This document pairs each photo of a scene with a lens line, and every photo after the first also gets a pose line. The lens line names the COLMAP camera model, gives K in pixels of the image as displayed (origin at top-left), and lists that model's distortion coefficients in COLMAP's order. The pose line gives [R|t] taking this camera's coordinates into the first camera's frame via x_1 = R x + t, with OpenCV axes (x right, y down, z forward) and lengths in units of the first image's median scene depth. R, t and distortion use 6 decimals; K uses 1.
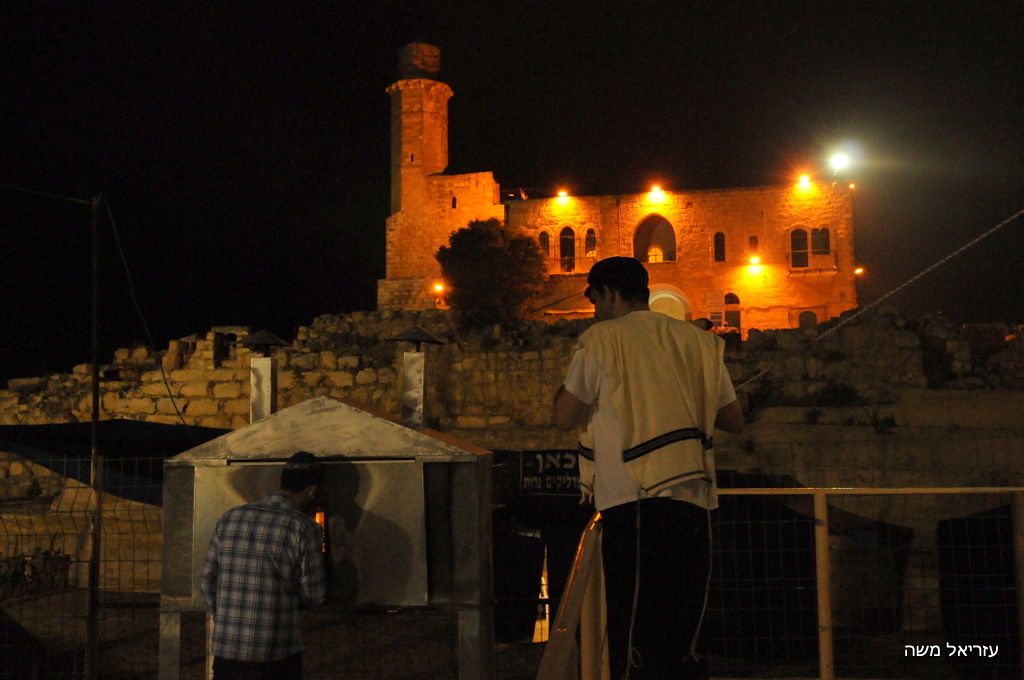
lens RADIAL K [[996.2, 0, 514.1], [0, 996.2, 342.4], [0, 0, 1]] dist [0.014162, 0.000000]
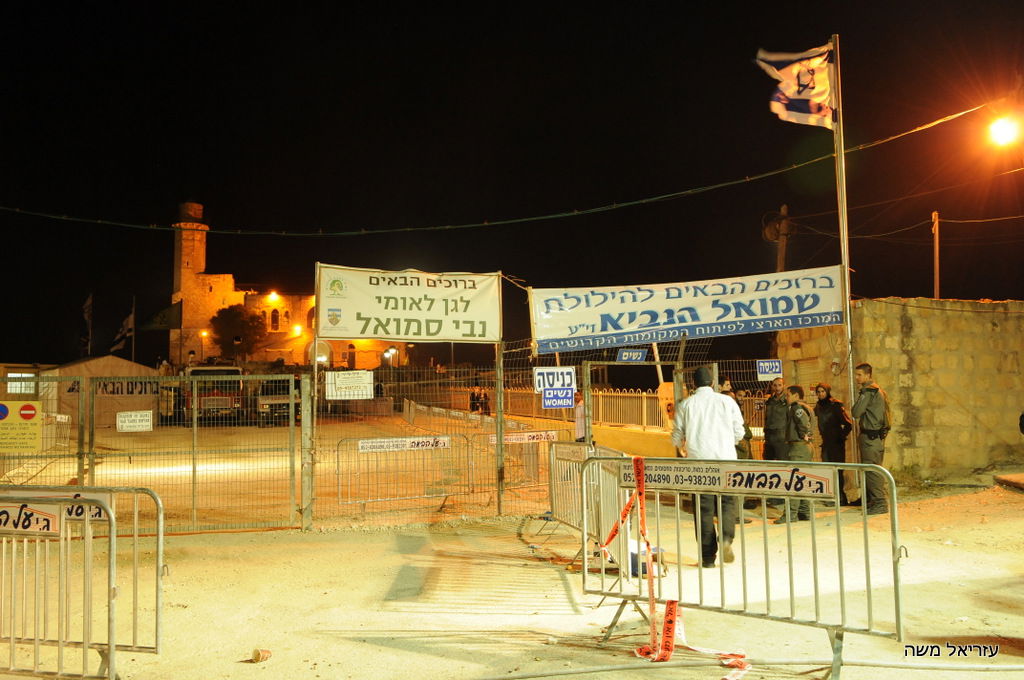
lens RADIAL K [[924.2, 0, 515.7], [0, 924.2, 347.2], [0, 0, 1]] dist [0.002276, -0.006304]
pose [[0.926554, 0.030555, 0.374920, -0.206924], [-0.028979, 0.999532, -0.009843, -0.030877], [-0.375045, -0.001744, 0.927005, -1.006704]]
